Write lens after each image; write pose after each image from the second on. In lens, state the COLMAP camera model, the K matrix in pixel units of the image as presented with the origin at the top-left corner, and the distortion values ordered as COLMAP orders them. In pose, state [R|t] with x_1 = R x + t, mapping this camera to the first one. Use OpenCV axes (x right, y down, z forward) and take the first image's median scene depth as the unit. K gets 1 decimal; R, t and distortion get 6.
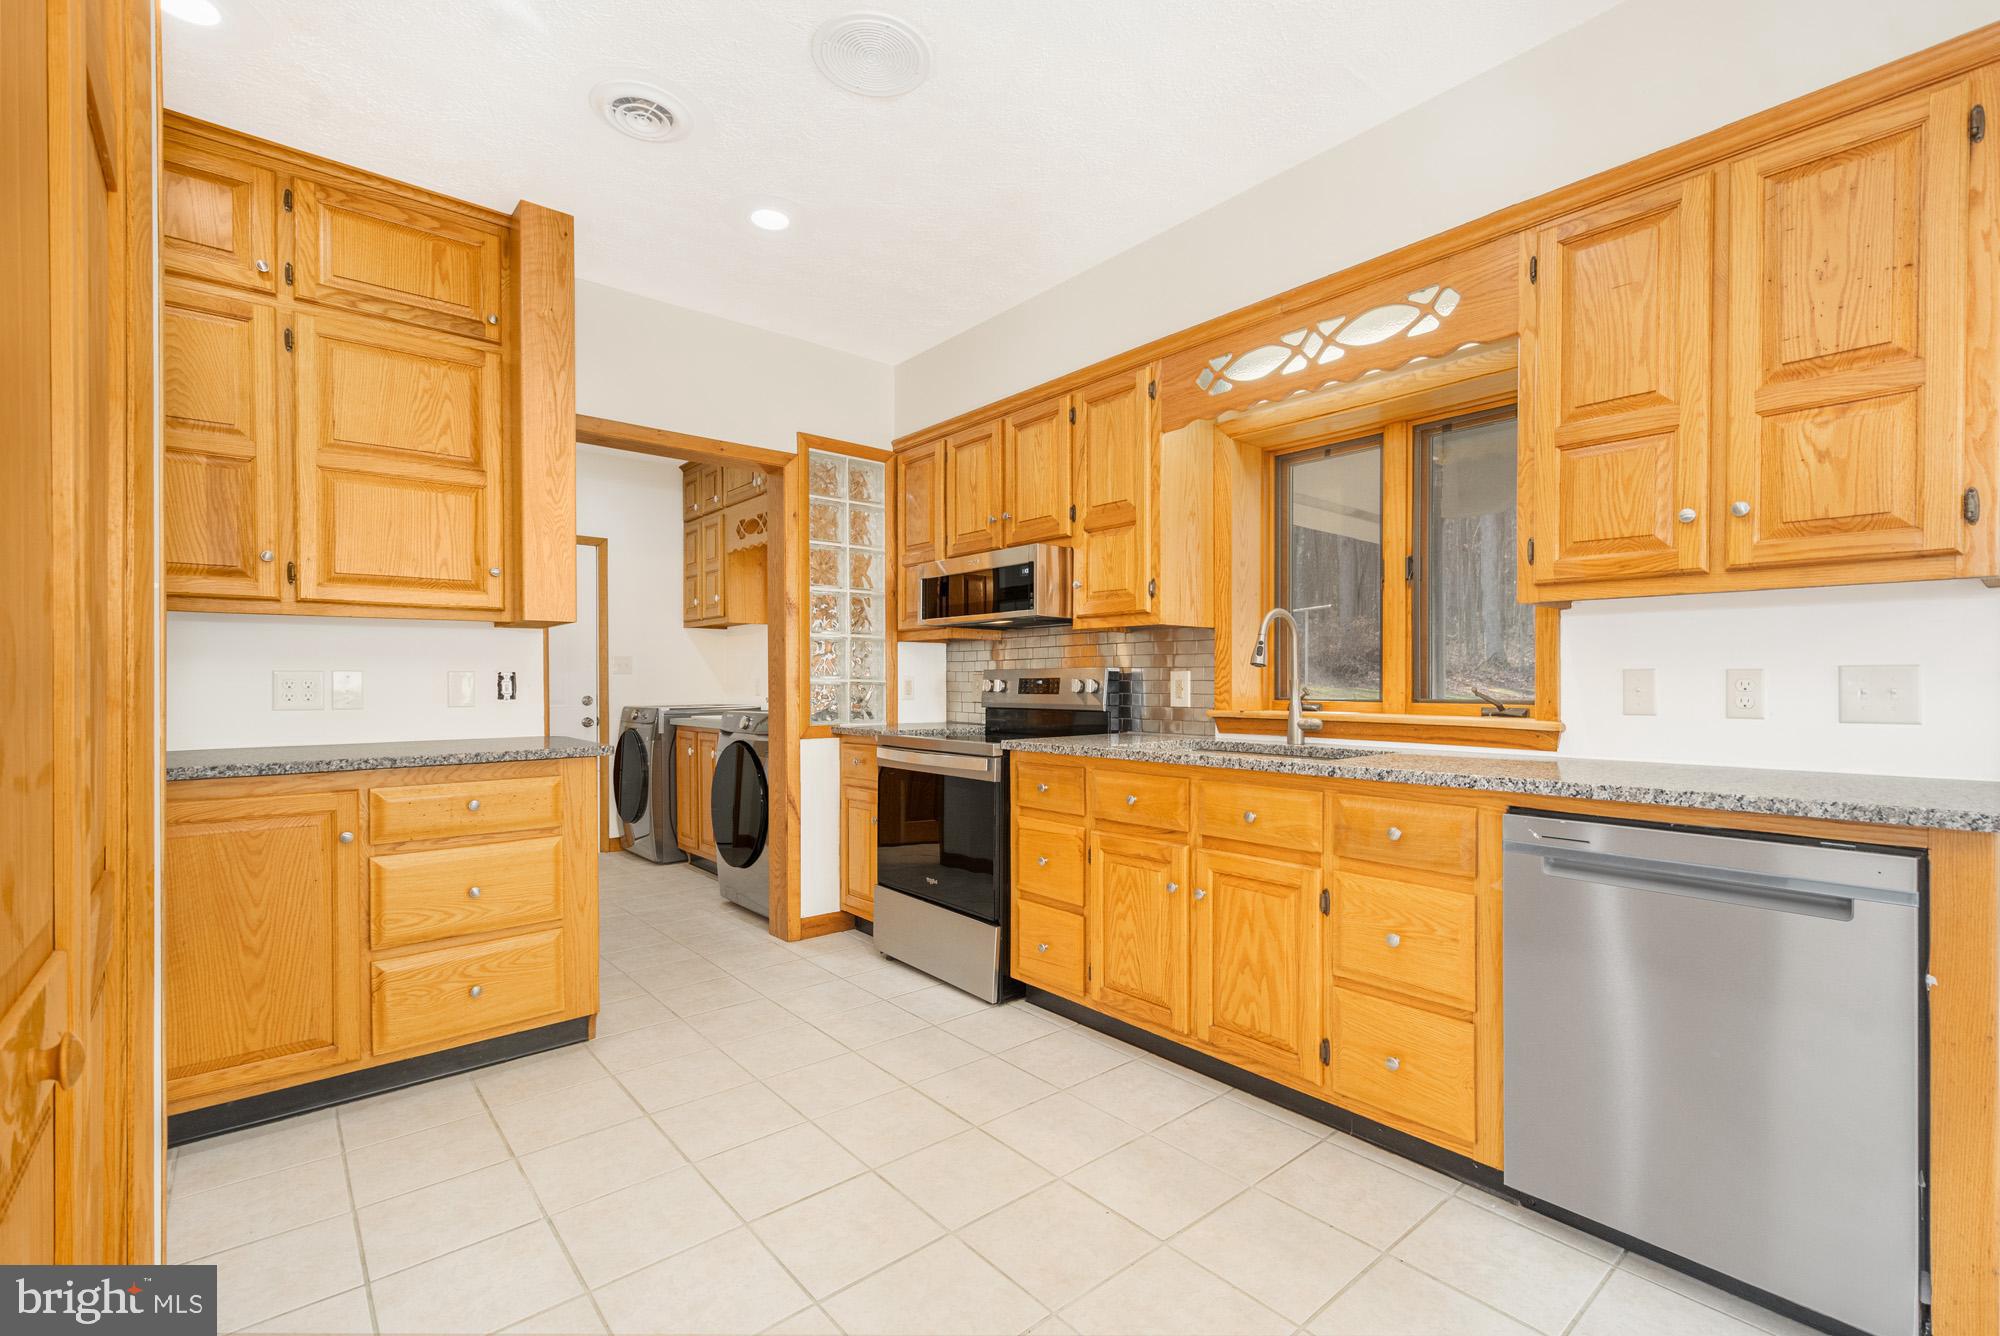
lens RADIAL K [[879.2, 0, 997.5], [0, 879.2, 675.5], [0, 0, 1]] dist [0.001519, -0.000009]
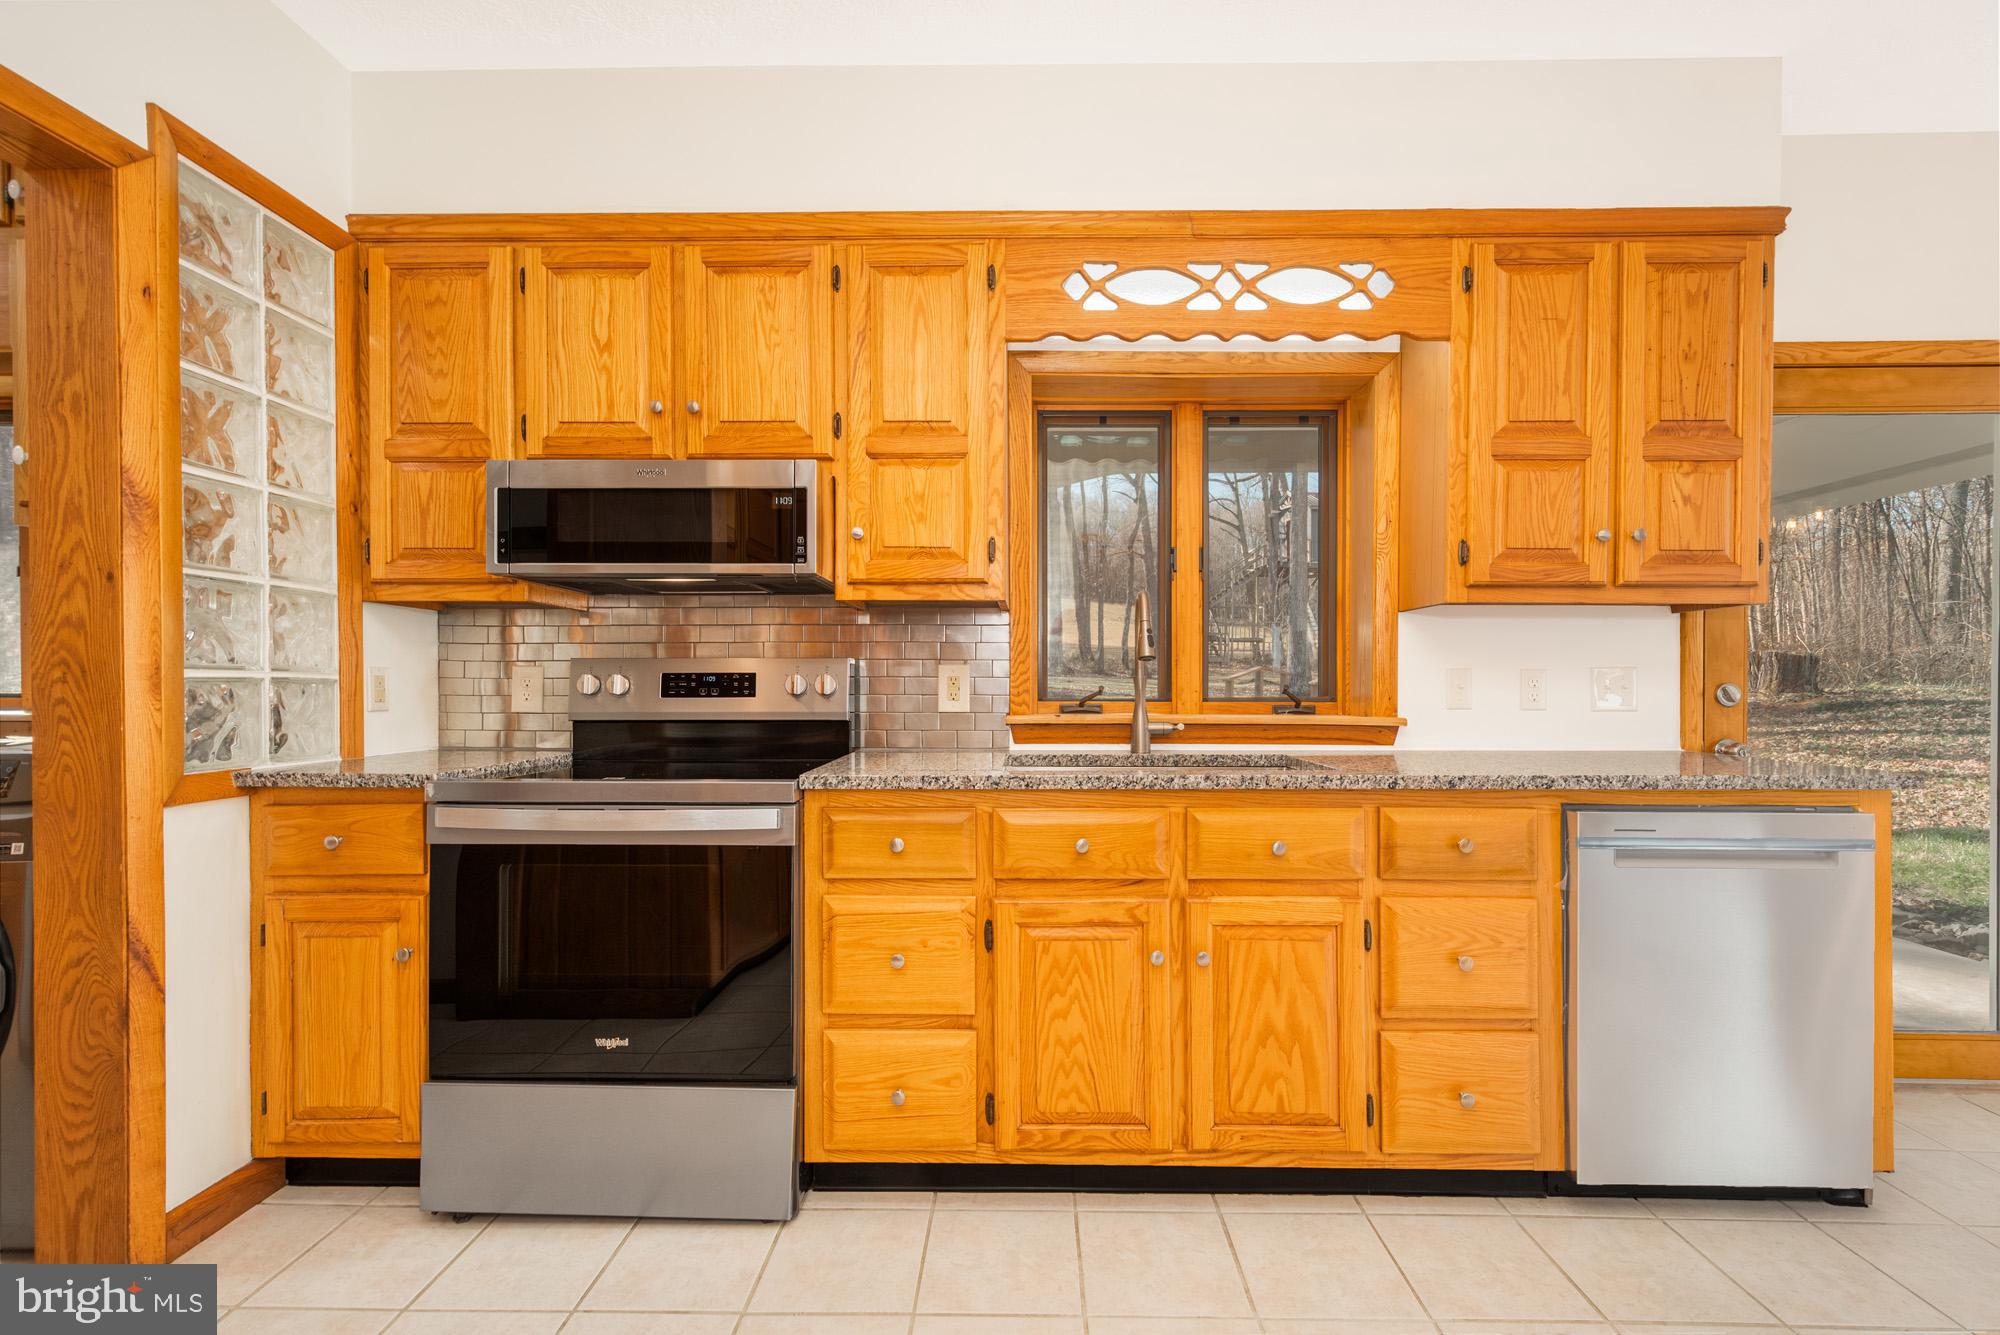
lens RADIAL K [[886.1, 0, 1007.6], [0, 886.1, 679.9], [0, 0, 1]] dist [0.010068, -0.001820]
pose [[0.653968, 0.001801, 0.756520, -0.402390], [-0.007187, 0.999967, 0.003832, 0.005613], [-0.756488, -0.007943, 0.653959, 0.549319]]
